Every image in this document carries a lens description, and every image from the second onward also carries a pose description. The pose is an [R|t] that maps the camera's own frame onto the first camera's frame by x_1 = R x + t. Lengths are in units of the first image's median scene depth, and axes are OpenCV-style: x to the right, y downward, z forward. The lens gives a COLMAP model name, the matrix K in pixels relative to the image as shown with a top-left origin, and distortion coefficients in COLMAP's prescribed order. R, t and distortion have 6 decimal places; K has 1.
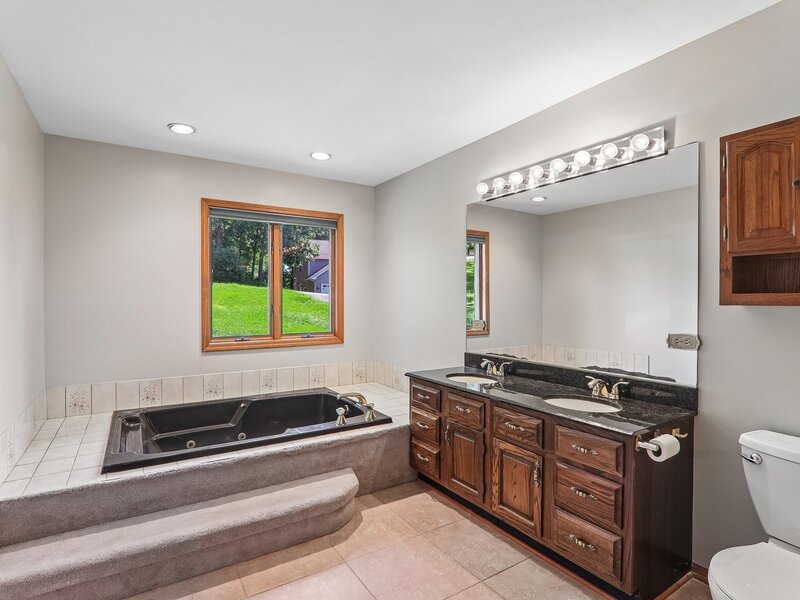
lens RADIAL K [[416.7, 0, 401.0], [0, 416.7, 301.3], [0, 0, 1]] dist [-0.014195, -0.000735]
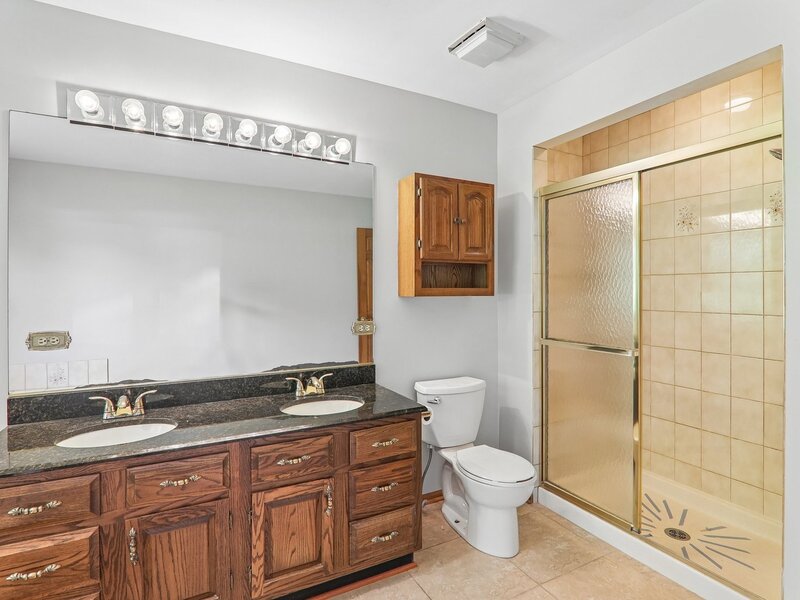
lens RADIAL K [[416.7, 0, 422.9], [0, 416.7, 286.8], [0, 0, 1]] dist [-0.014195, -0.000735]
pose [[0.077694, 0.006494, 0.996956, -0.461307], [0.006300, 0.999956, -0.007004, -0.009968], [-0.996957, 0.006825, 0.077649, 0.687870]]
